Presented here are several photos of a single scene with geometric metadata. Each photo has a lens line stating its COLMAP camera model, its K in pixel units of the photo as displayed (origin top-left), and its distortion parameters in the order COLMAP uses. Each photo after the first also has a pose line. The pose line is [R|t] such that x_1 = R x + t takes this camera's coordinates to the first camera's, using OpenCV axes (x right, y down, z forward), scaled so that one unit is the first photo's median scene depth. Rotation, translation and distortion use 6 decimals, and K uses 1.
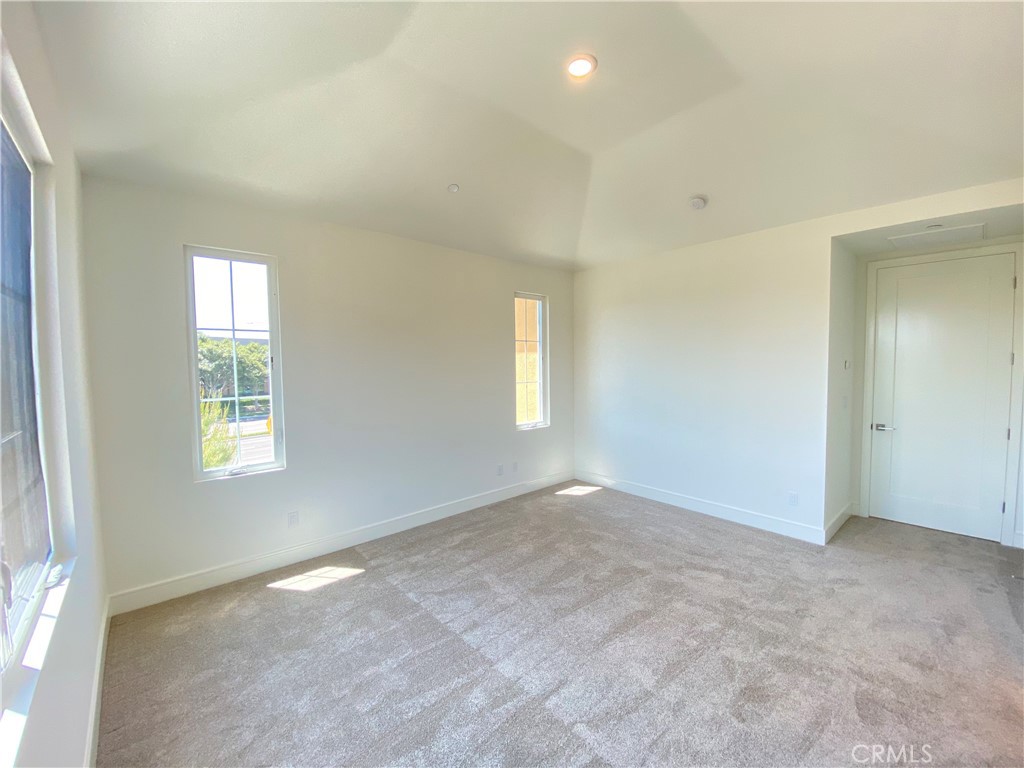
lens RADIAL K [[415.7, 0, 513.9], [0, 415.7, 382.7], [0, 0, 1]] dist [0.023696, -0.022151]
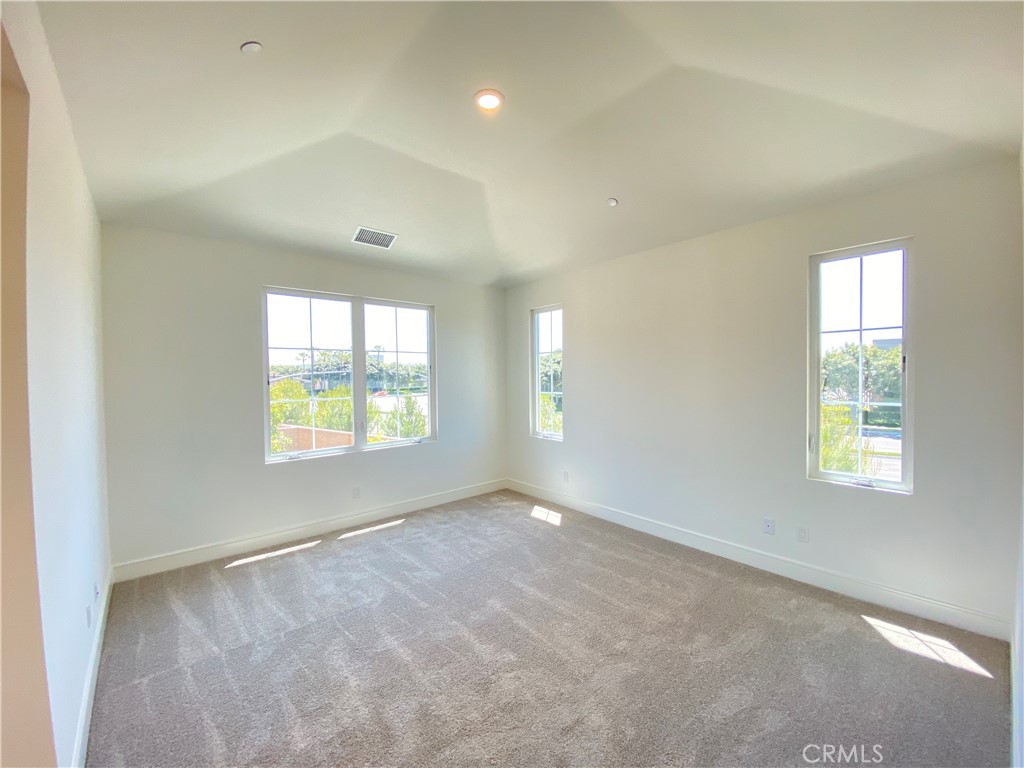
lens RADIAL K [[415.7, 0, 513.9], [0, 415.7, 382.7], [0, 0, 1]] dist [0.023696, -0.022151]
pose [[-0.019795, 0.034107, -0.999222, 0.709572], [-0.031625, 0.998896, 0.034723, -0.041448], [0.999304, 0.032288, -0.018695, 0.622321]]
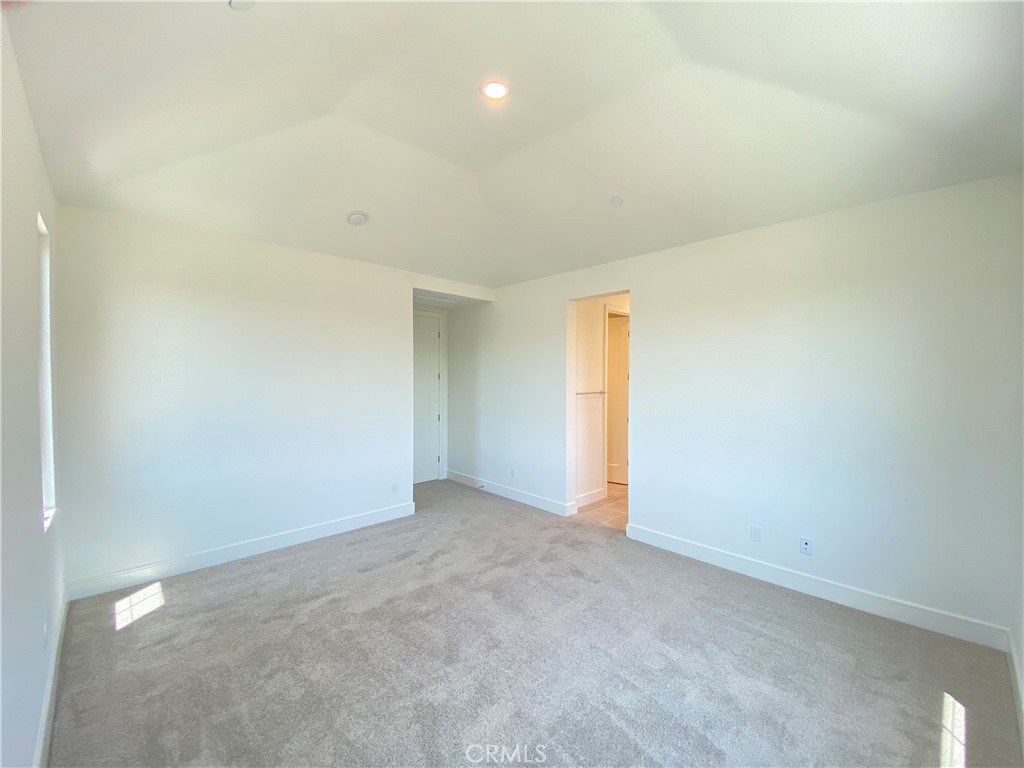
lens RADIAL K [[415.7, 0, 513.9], [0, 415.7, 382.7], [0, 0, 1]] dist [0.023696, -0.022151]
pose [[-0.049221, -0.004995, 0.998775, -0.485583], [0.052773, 0.998578, 0.007594, -0.016986], [-0.997393, 0.053082, -0.048887, 0.586385]]
